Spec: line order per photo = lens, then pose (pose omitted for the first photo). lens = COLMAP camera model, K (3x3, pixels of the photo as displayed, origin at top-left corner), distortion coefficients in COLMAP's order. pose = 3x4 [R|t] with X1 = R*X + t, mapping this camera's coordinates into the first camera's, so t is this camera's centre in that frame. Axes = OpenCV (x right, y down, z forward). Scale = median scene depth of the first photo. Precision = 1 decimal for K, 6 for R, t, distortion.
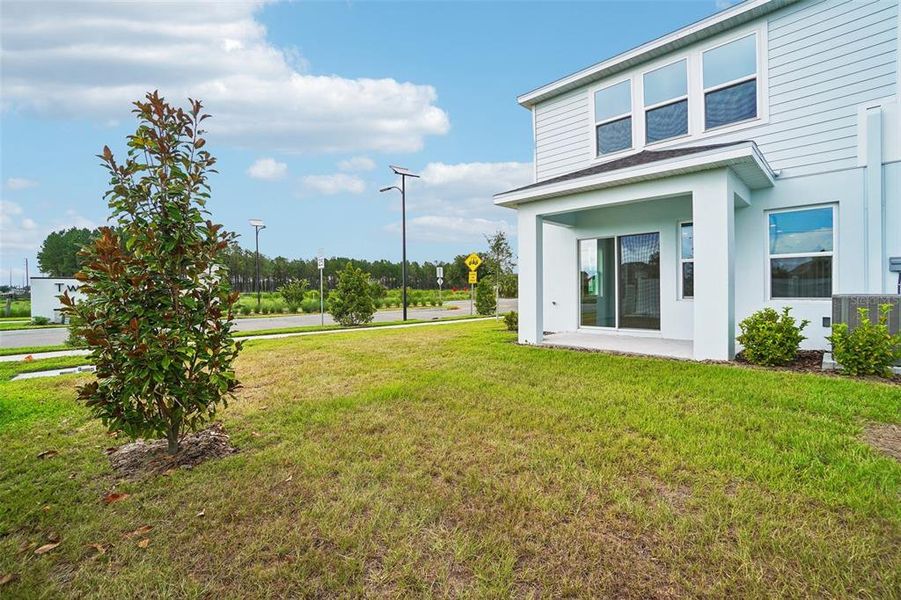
lens RADIAL K [[398.0, 0, 451.2], [0, 398.0, 297.4], [0, 0, 1]] dist [-0.022134, 0.000705]
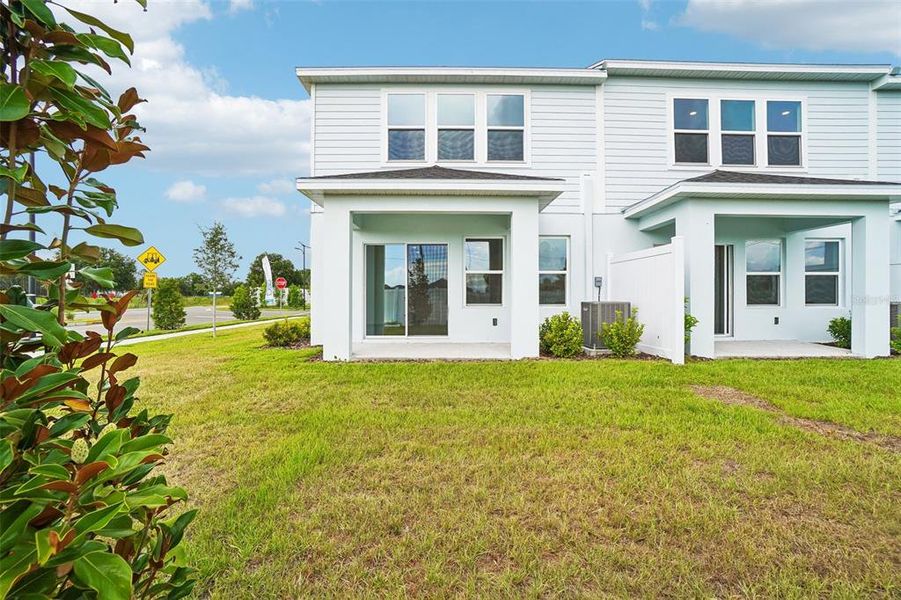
lens RADIAL K [[398.0, 0, 451.8], [0, 398.0, 295.4], [0, 0, 1]] dist [-0.022134, 0.000705]
pose [[0.697196, 0.007614, 0.716840, -0.234184], [0.009517, 0.999757, -0.019876, -0.003629], [-0.716817, 0.020679, 0.696954, 0.228456]]
